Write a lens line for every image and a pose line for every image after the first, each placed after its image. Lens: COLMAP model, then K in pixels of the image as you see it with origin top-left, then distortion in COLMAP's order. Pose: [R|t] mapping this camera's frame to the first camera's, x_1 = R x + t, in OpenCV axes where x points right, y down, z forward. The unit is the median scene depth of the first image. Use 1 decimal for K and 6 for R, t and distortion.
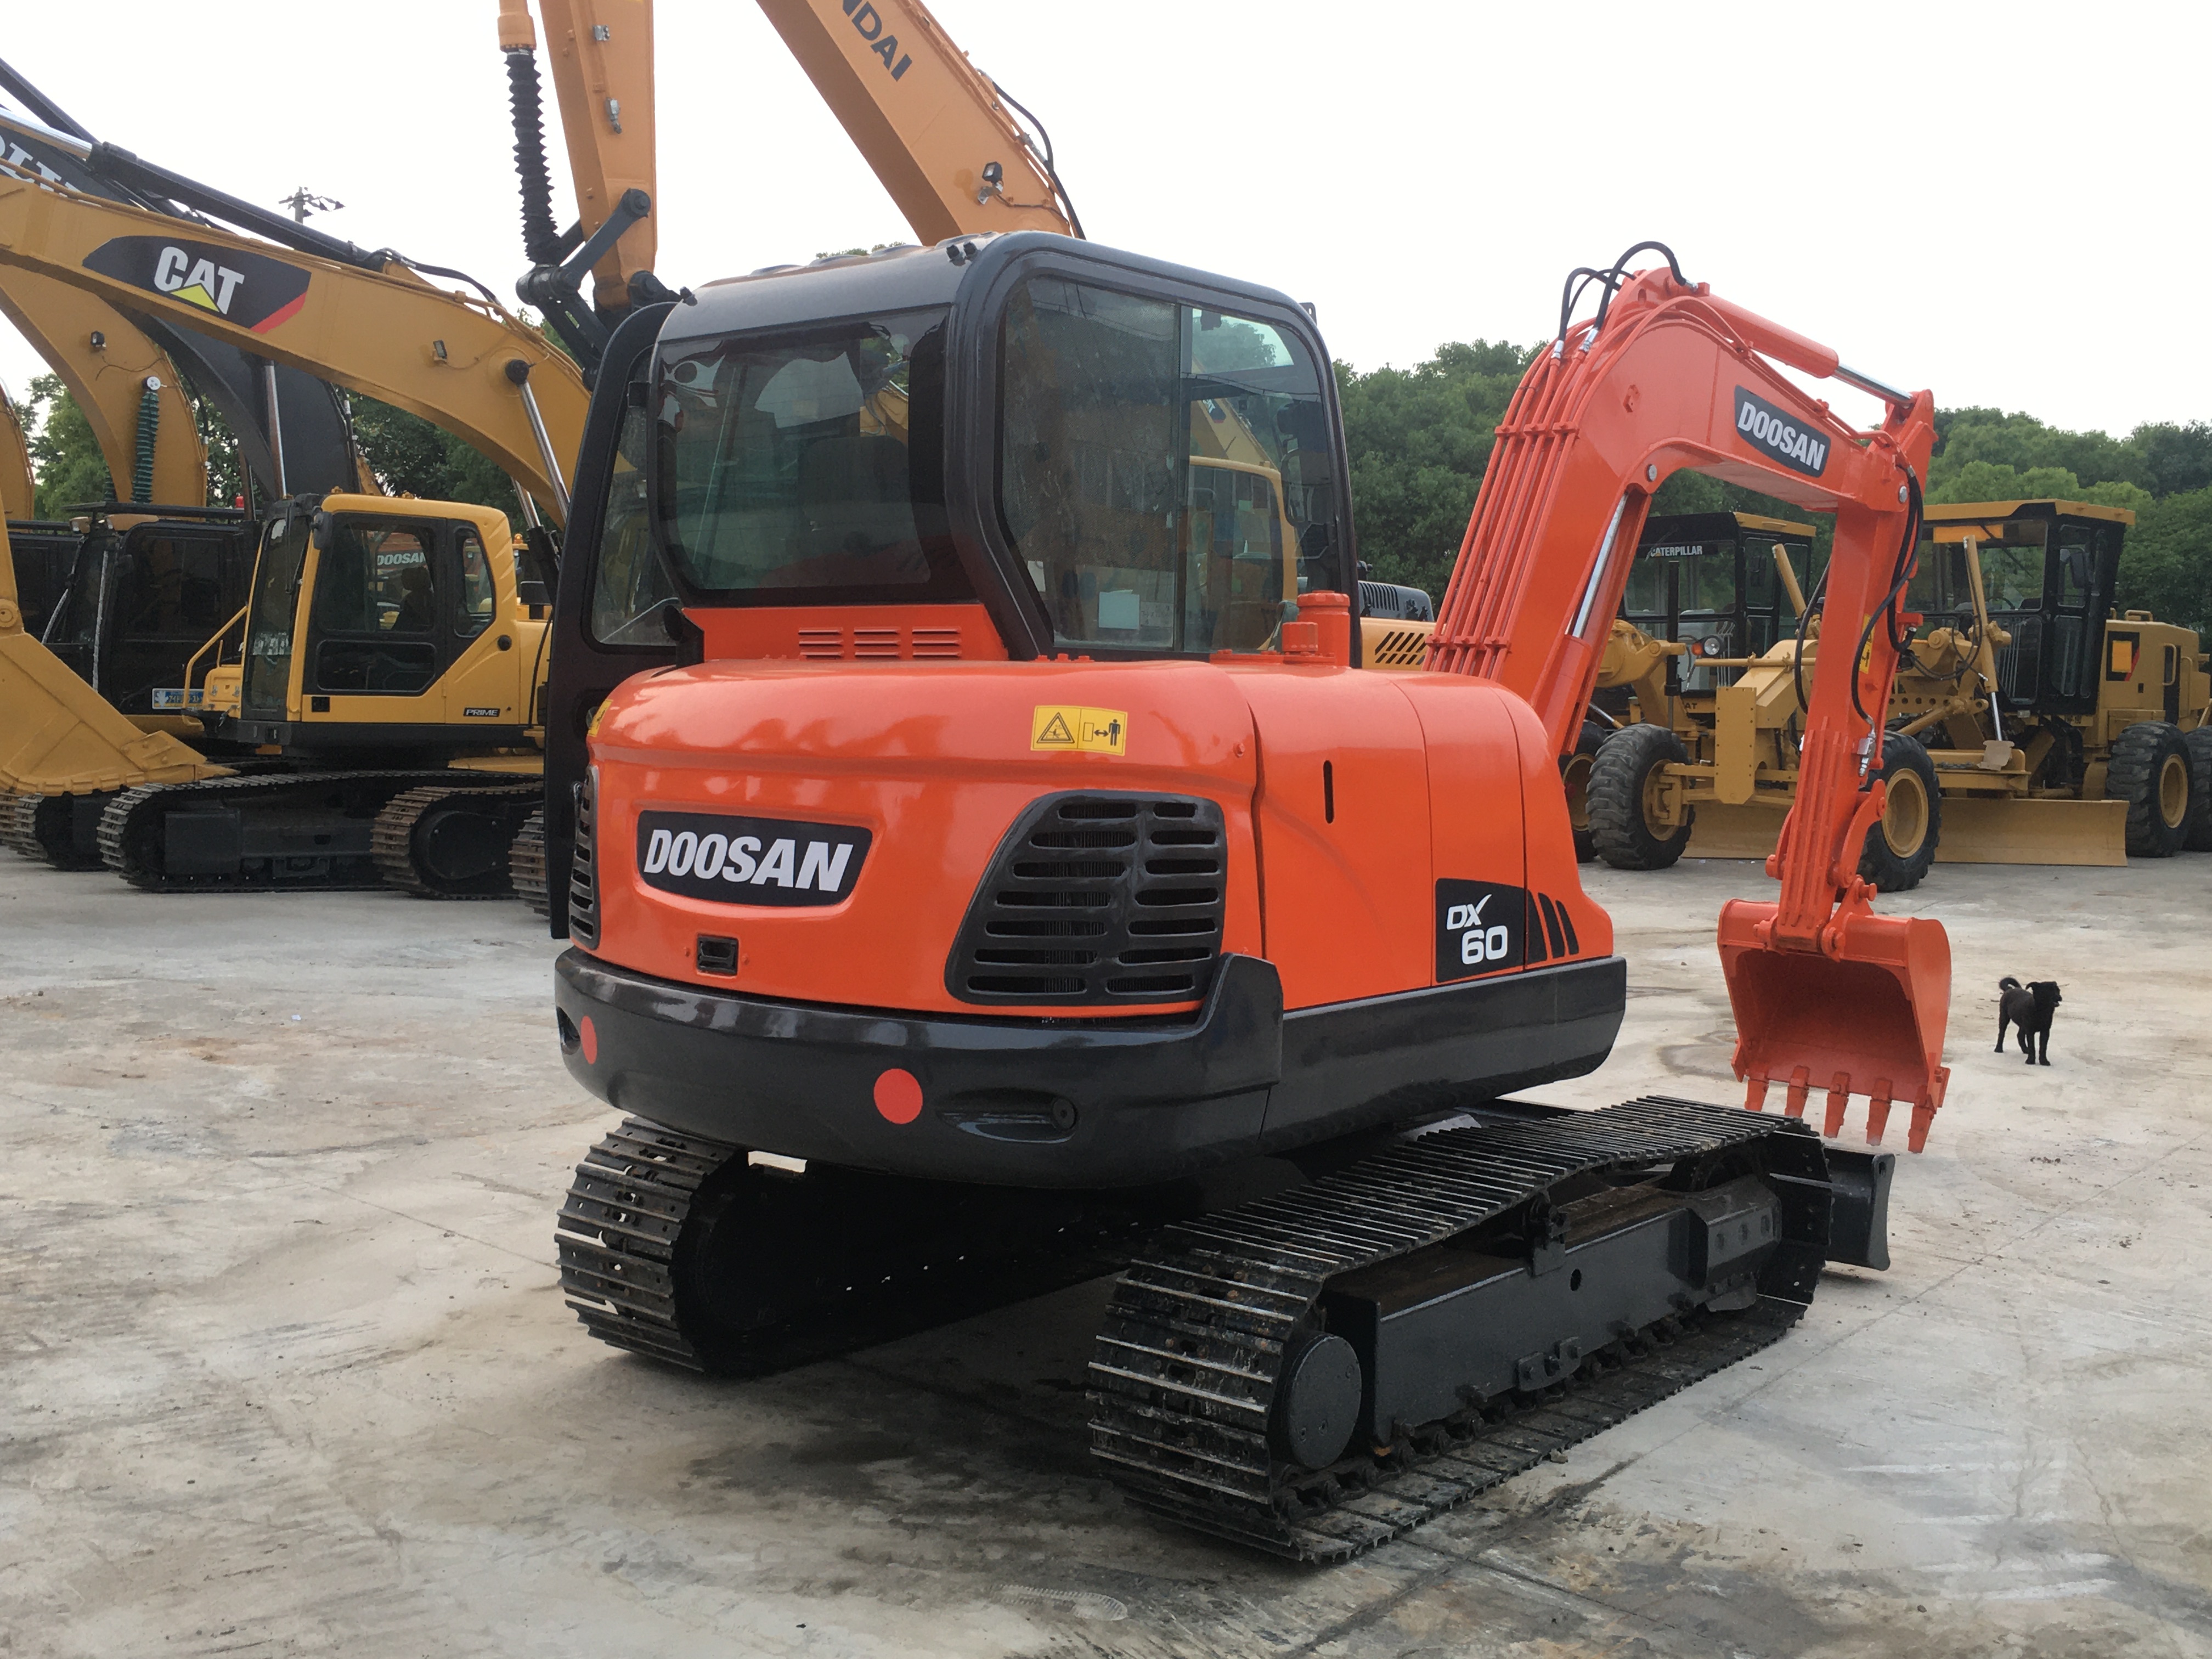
lens RADIAL K [[2282.2, 0, 1100.1], [0, 2282.2, 810.6], [0, 0, 1]] dist [0.052909, 0.000000]
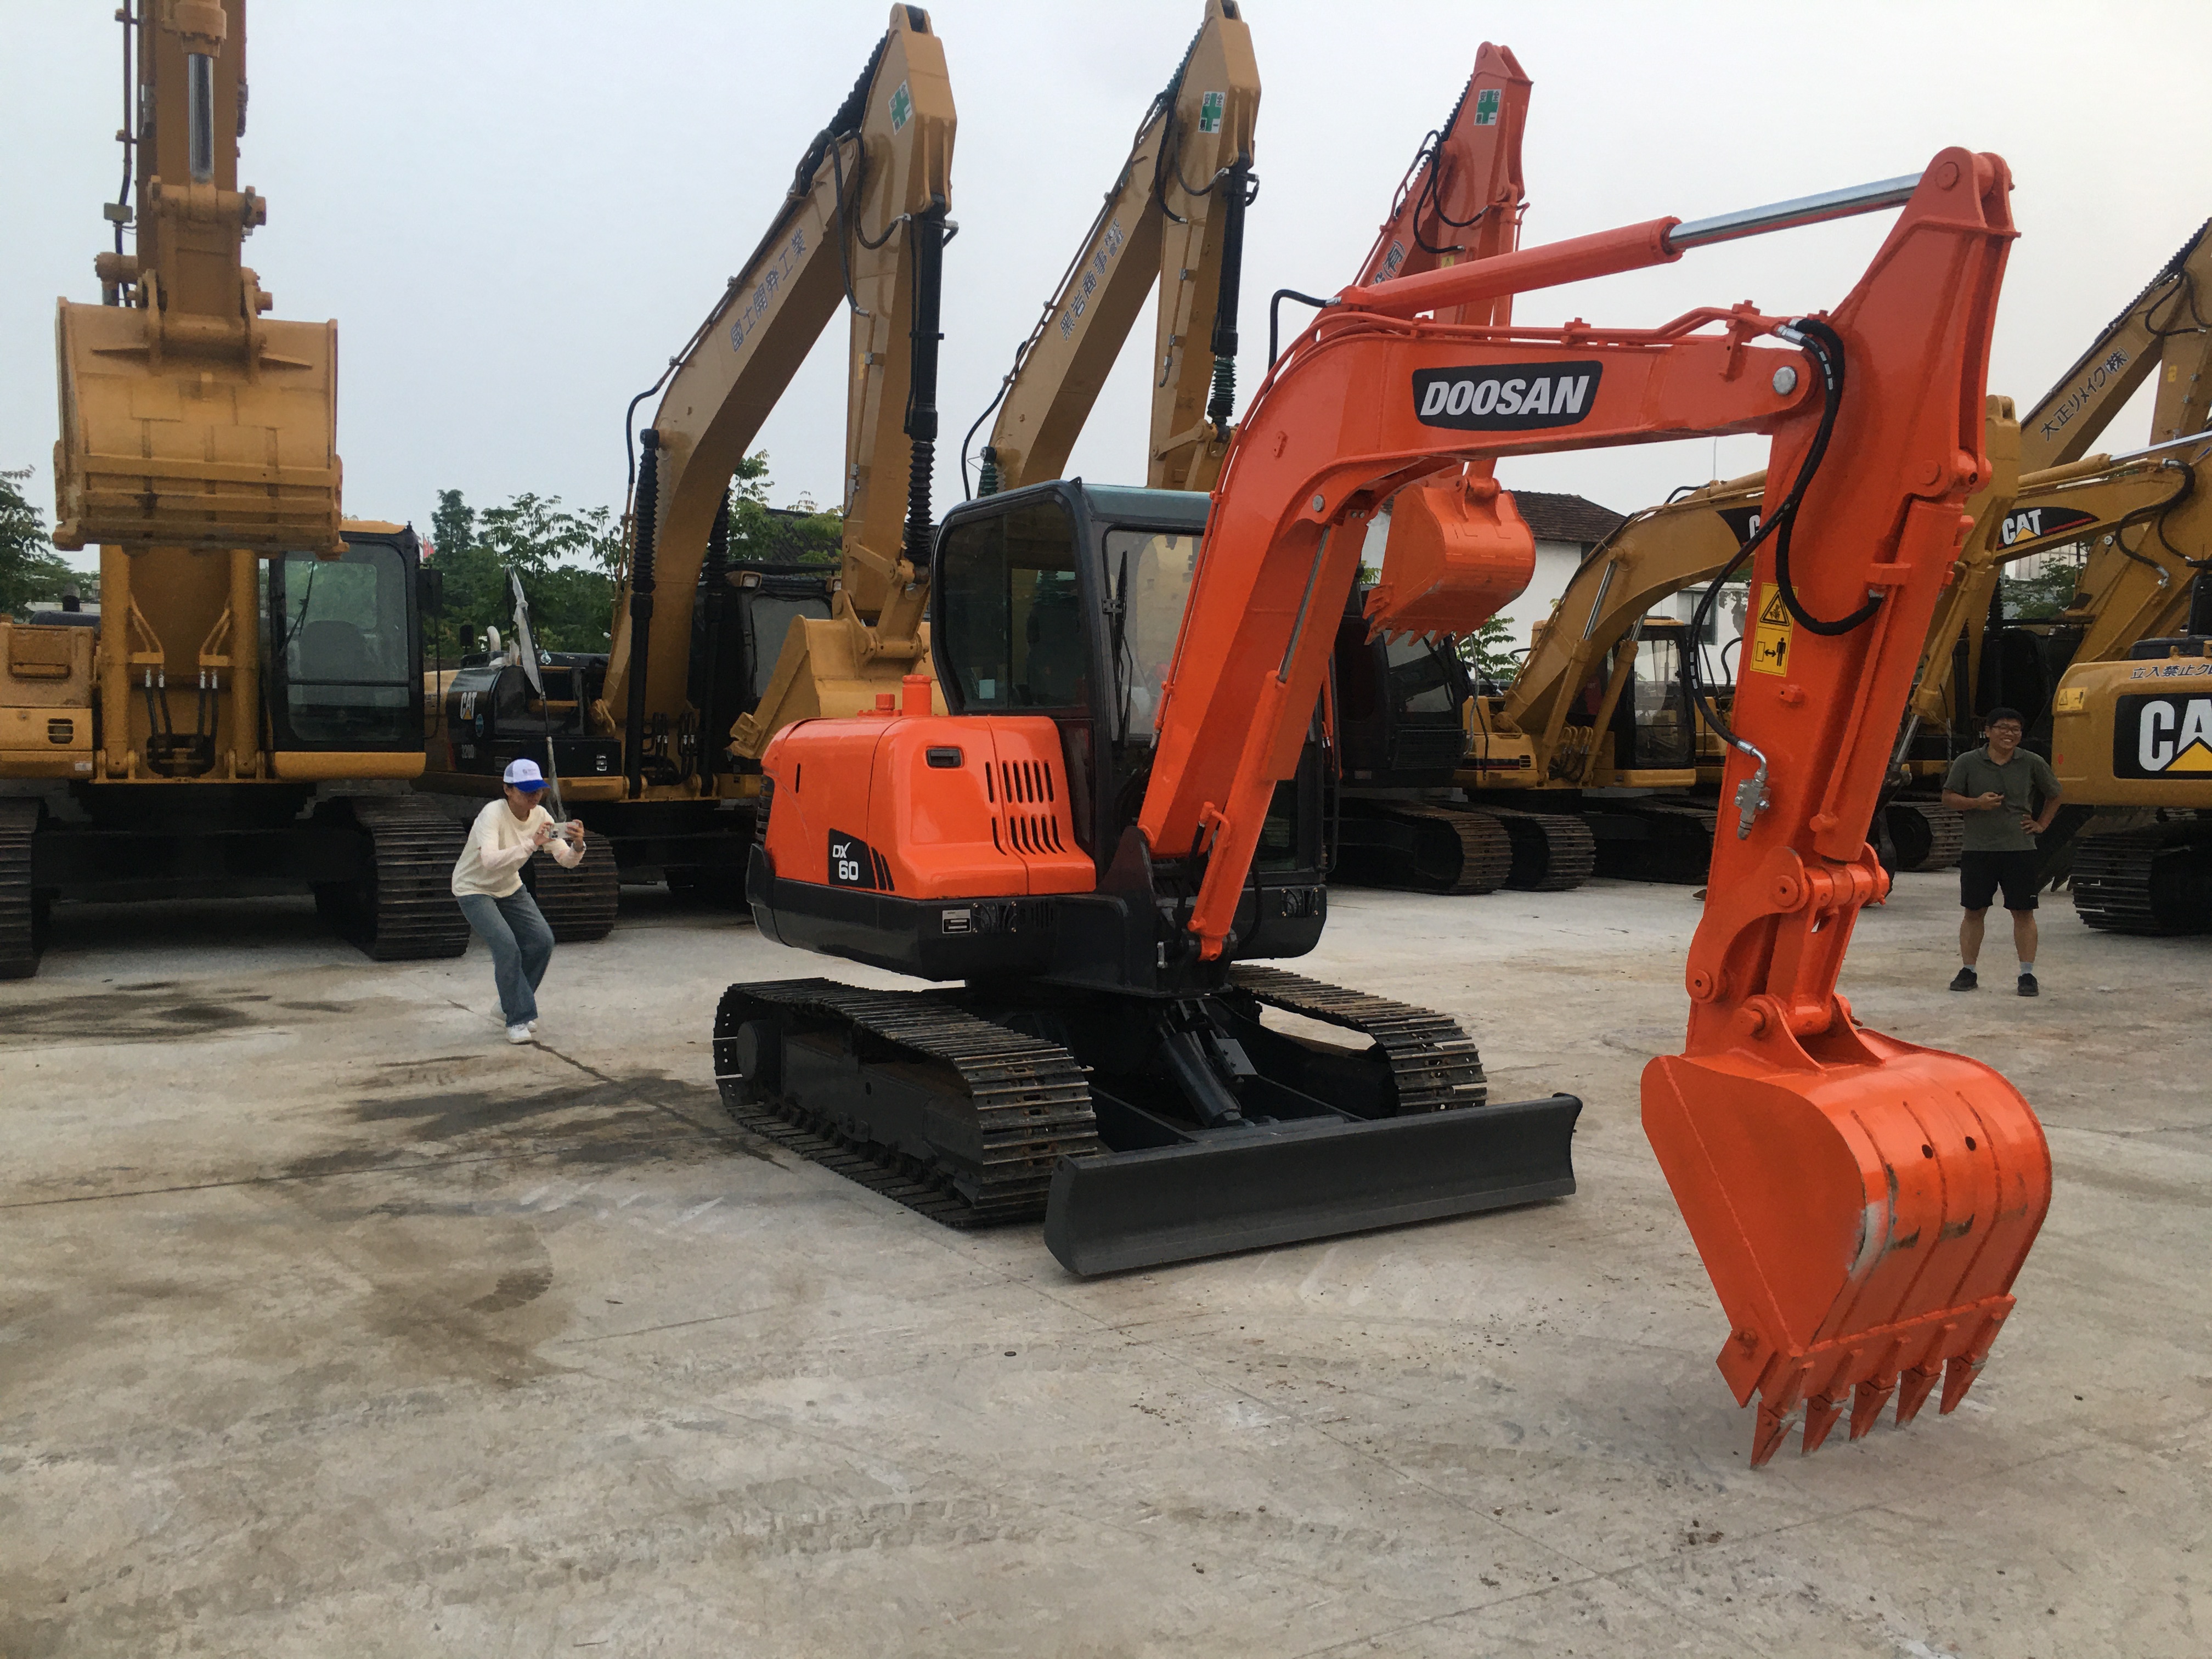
lens RADIAL K [[1894.3, 0, 1105.0], [0, 1894.3, 830.0], [0, 0, 1]] dist [0.077153, -0.113001]
pose [[-0.340513, 0.023607, -0.939944, 1.530081], [-0.058634, 0.997206, 0.046286, -0.053882], [0.938410, 0.070874, -0.338177, 1.734565]]
